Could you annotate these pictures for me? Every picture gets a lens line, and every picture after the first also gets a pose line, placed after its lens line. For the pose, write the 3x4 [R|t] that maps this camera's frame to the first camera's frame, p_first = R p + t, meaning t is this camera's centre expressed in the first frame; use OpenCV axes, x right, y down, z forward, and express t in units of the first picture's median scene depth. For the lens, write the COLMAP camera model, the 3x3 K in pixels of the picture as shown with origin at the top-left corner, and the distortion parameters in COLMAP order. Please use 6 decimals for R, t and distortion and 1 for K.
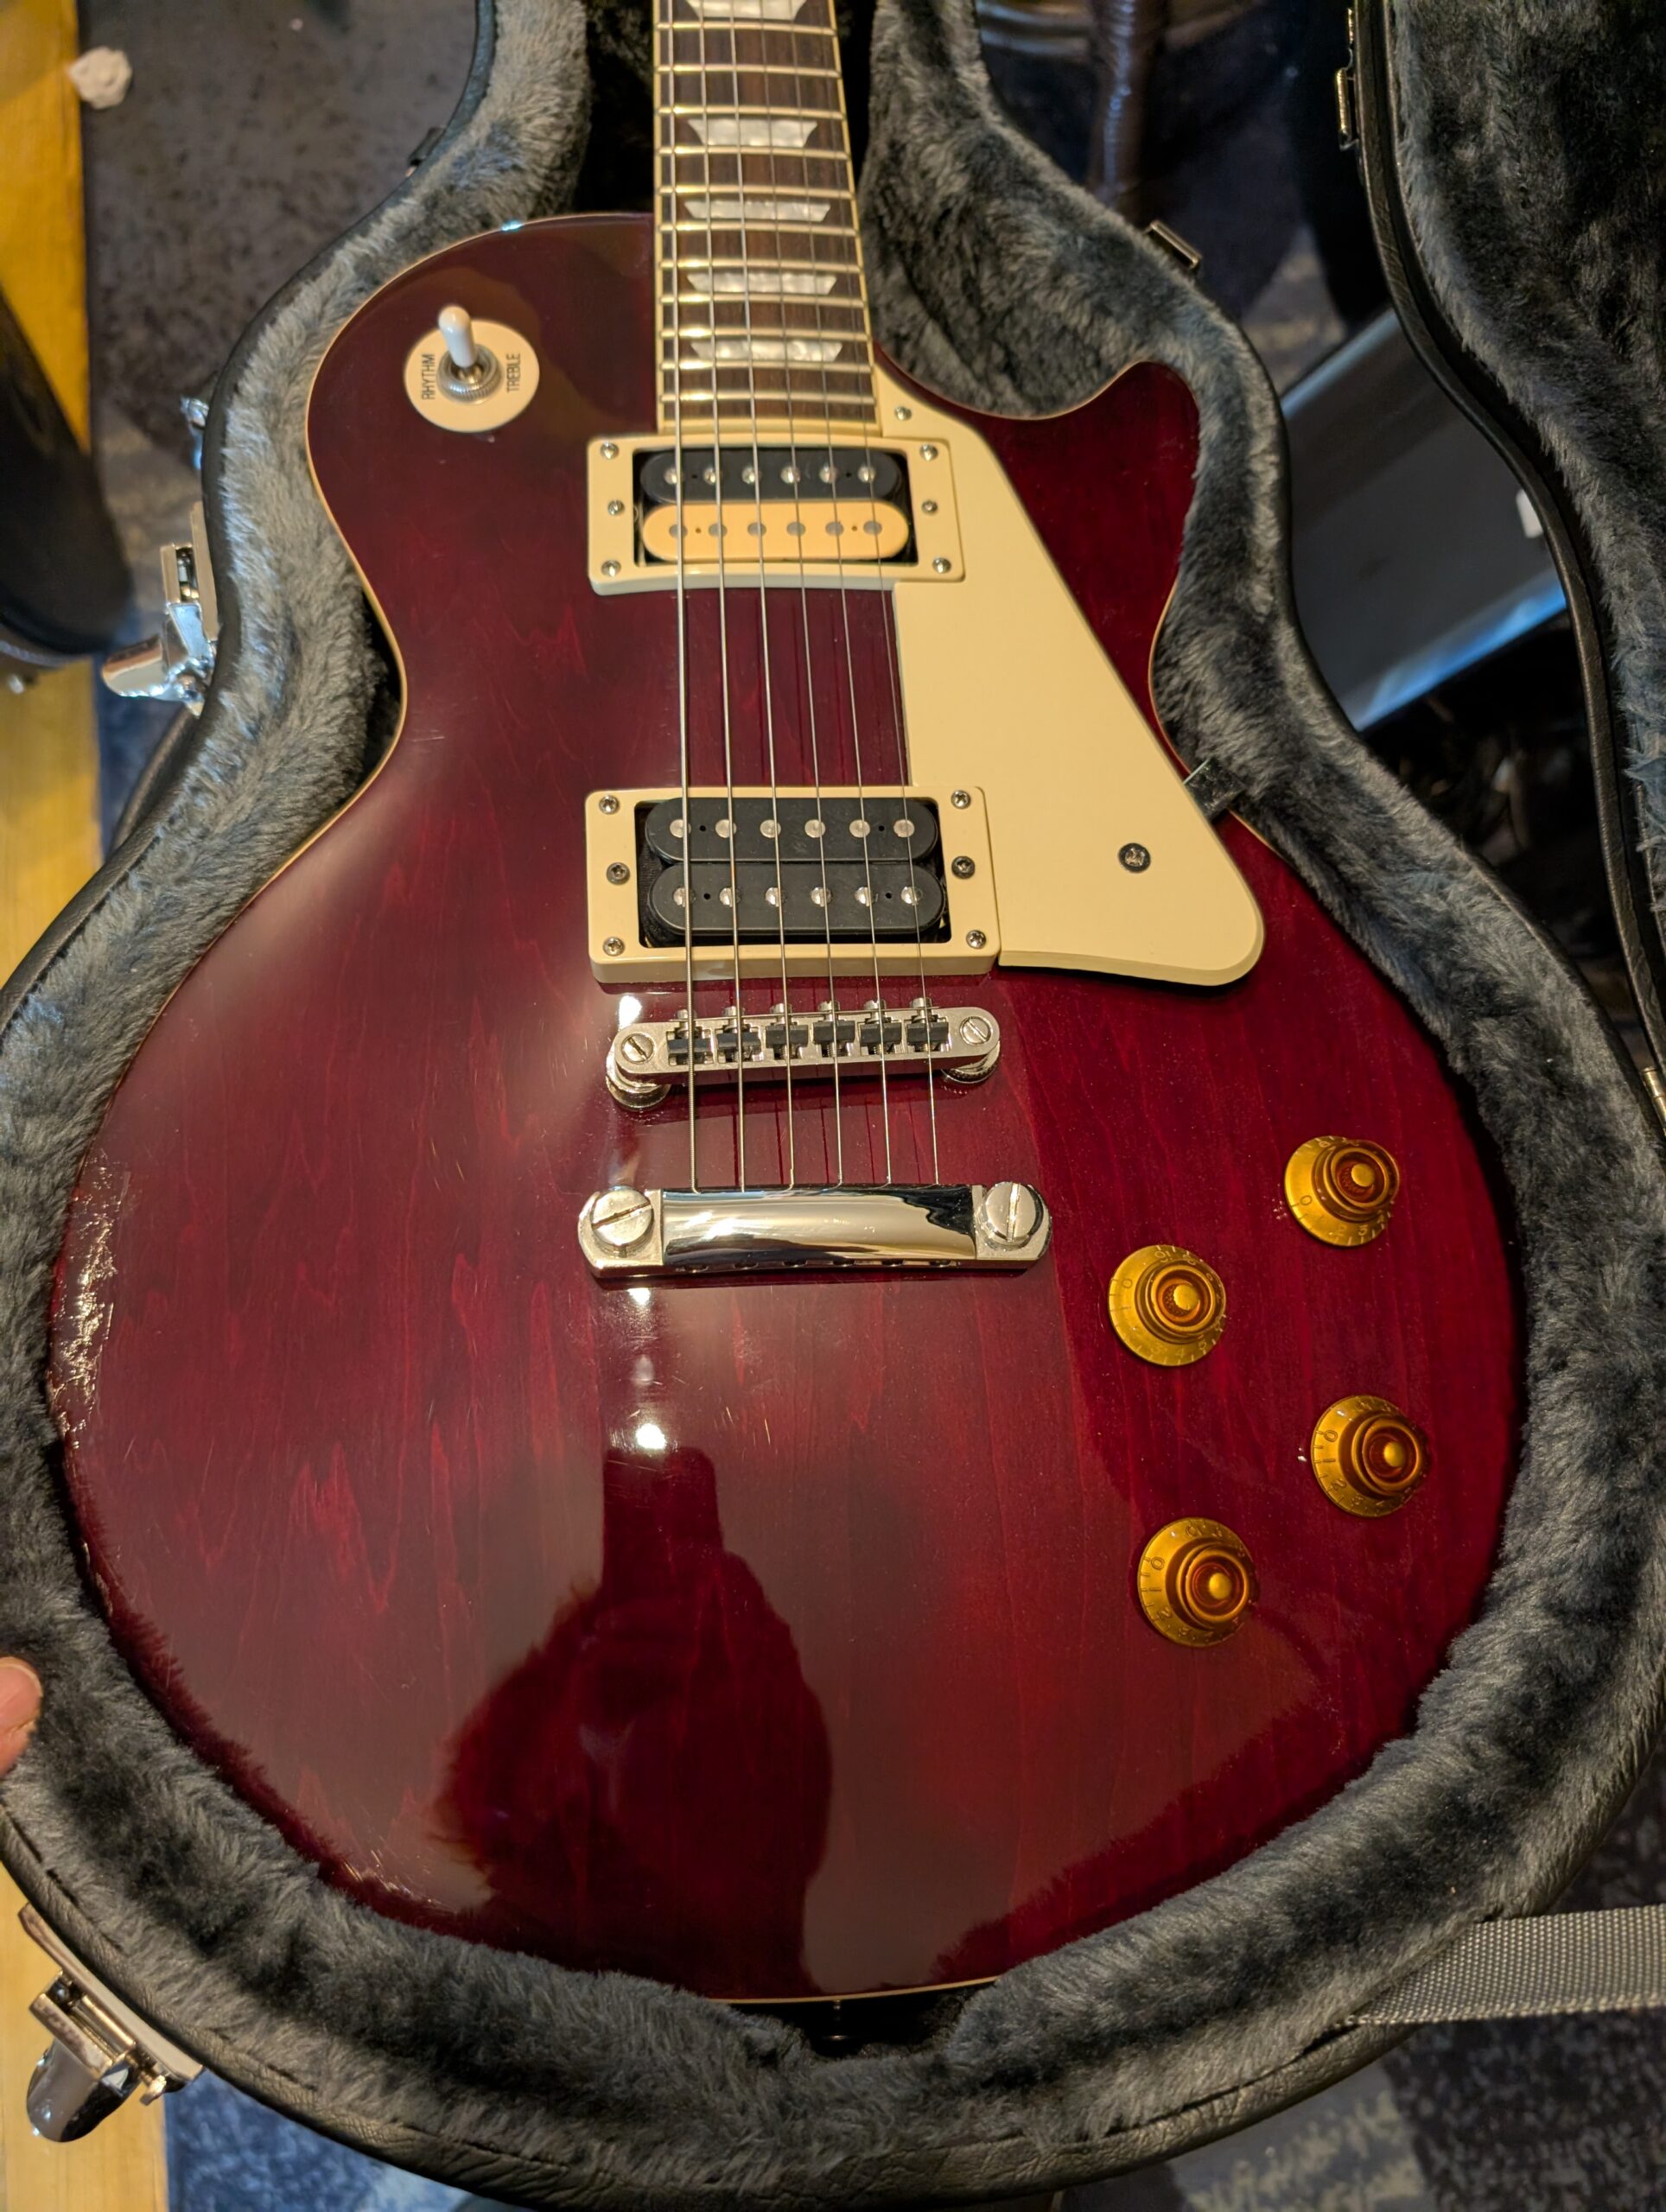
lens RADIAL K [[1654.1, 0, 843.8], [0, 1654.1, 1117.1], [0, 0, 1]] dist [-0.020271, -0.004027]
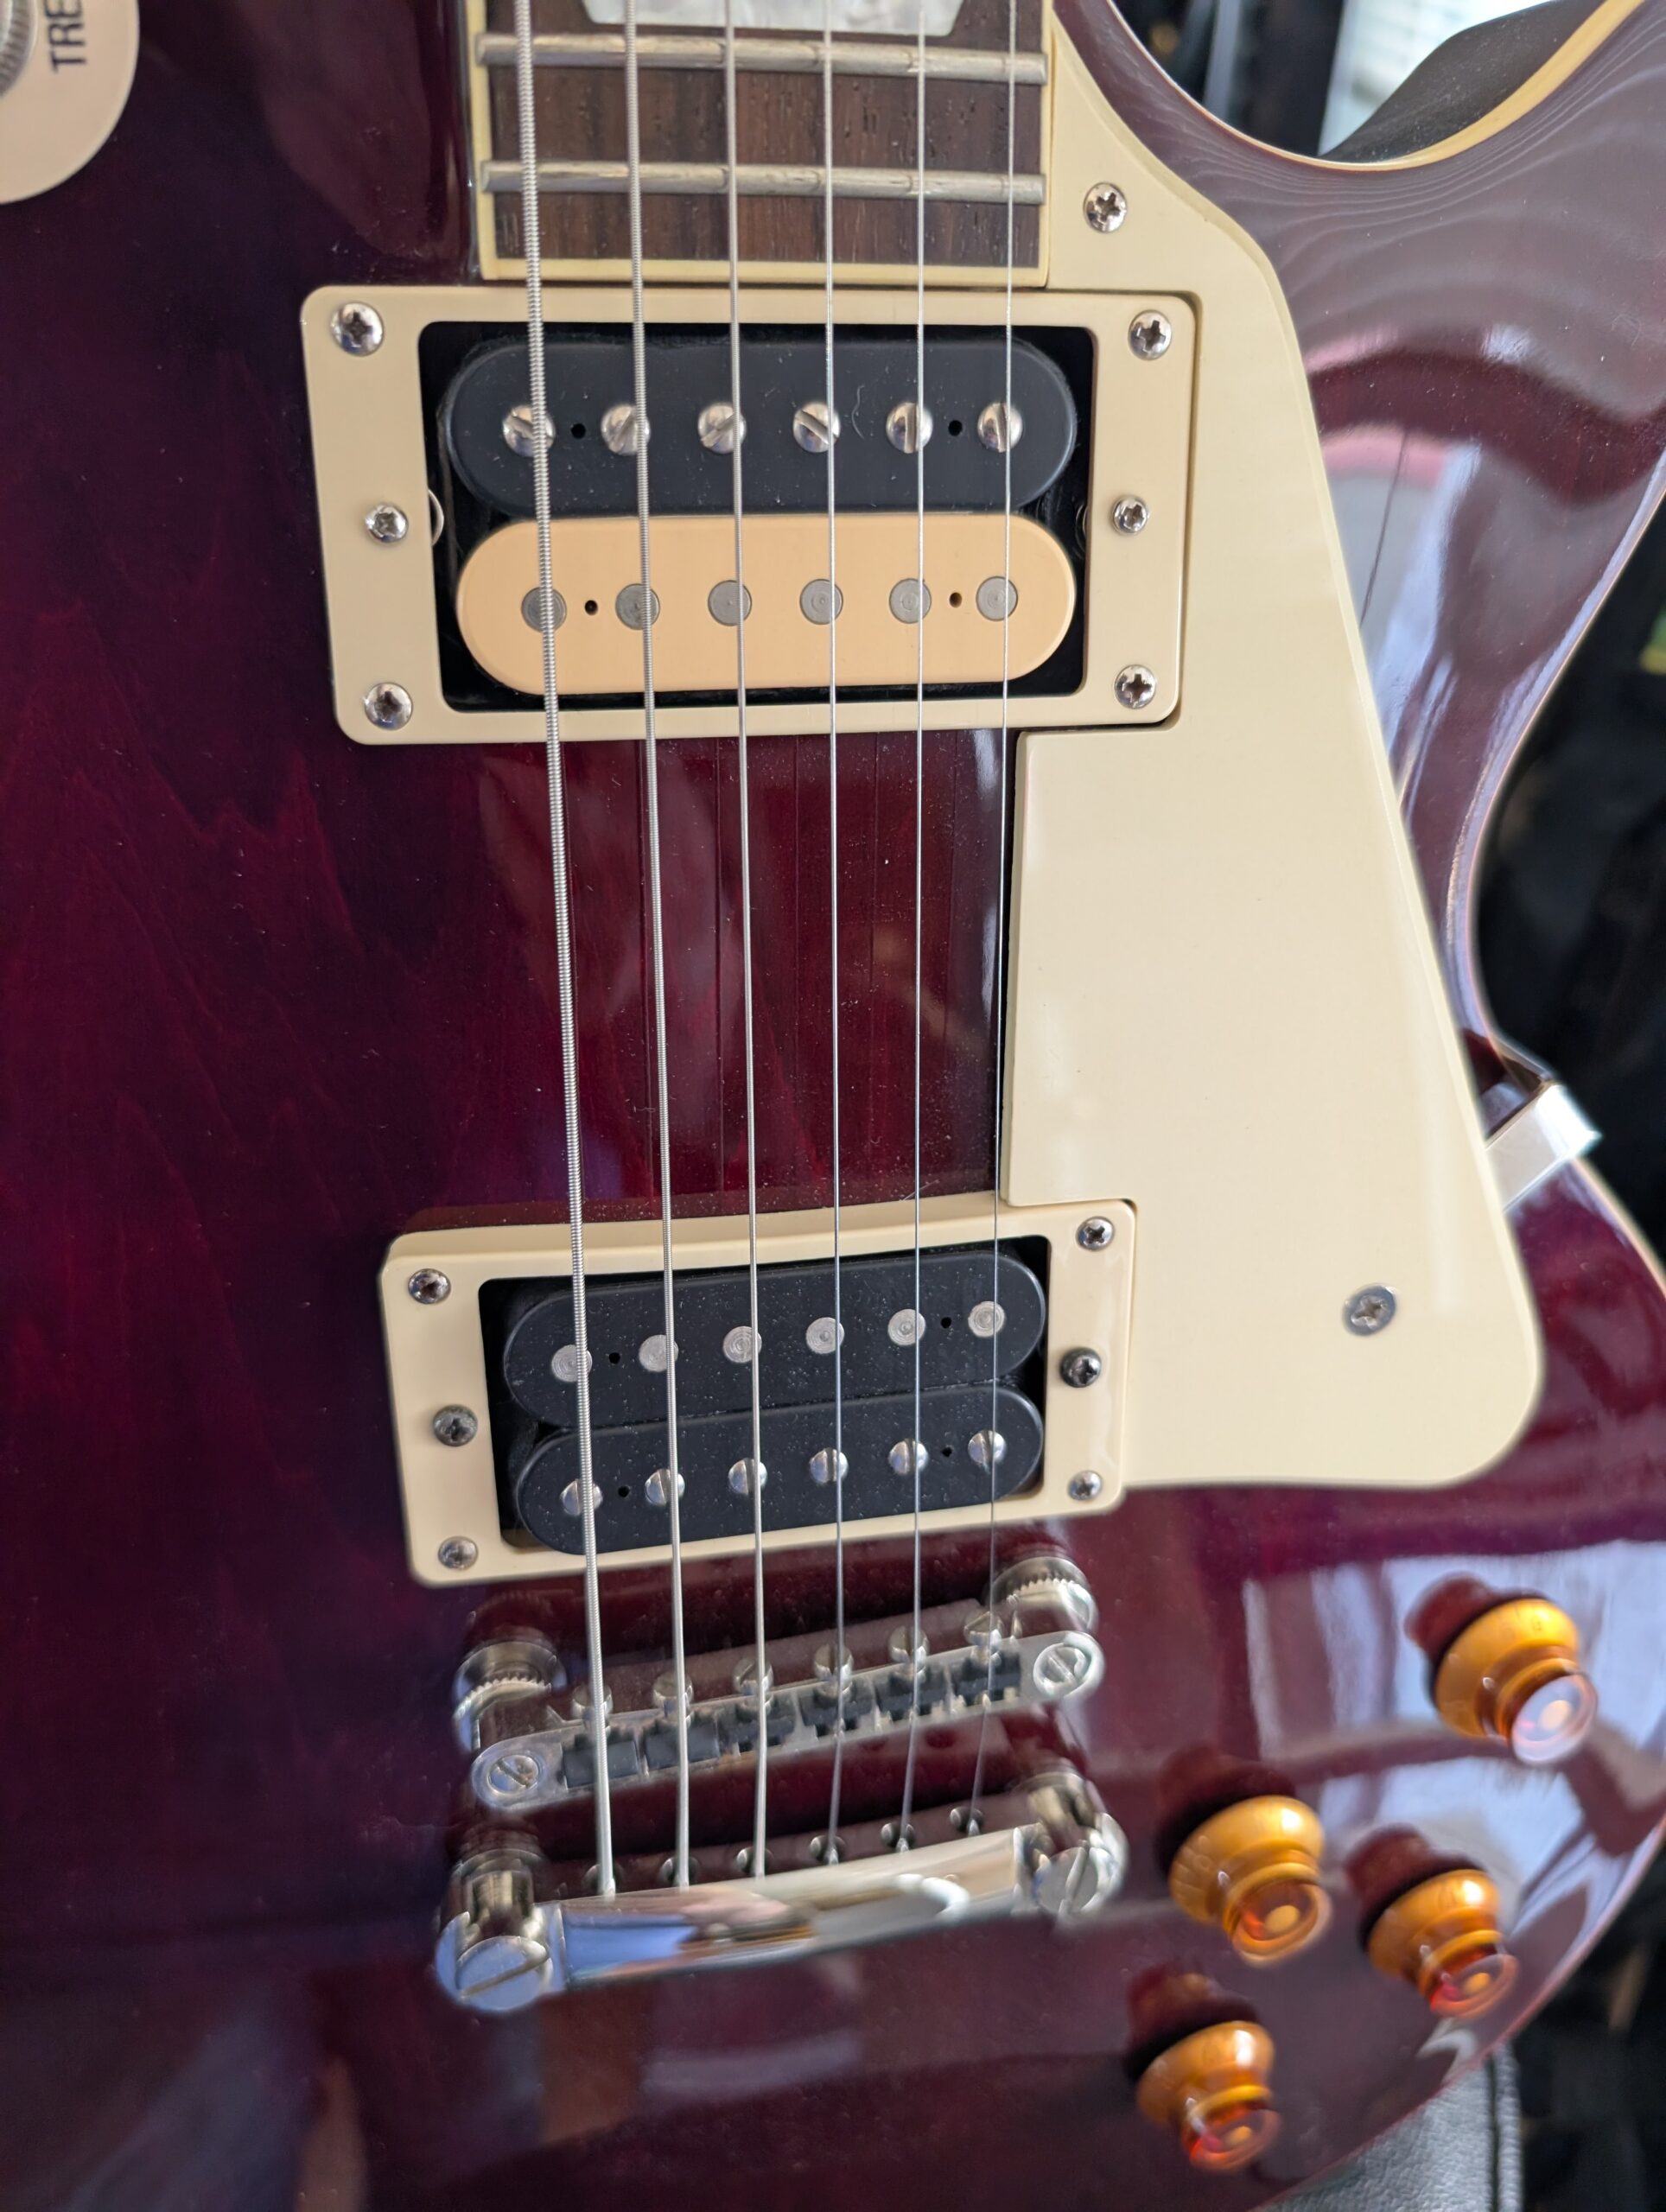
lens RADIAL K [[1654.1, 0, 847.6], [0, 1654.1, 1017.9], [0, 0, 1]] dist [-0.020271, -0.004027]
pose [[0.992452, 0.026122, 0.119823, -0.077135], [-0.095858, 0.774647, 0.625086, -0.590619], [-0.076492, -0.631854, 0.771304, 0.652812]]
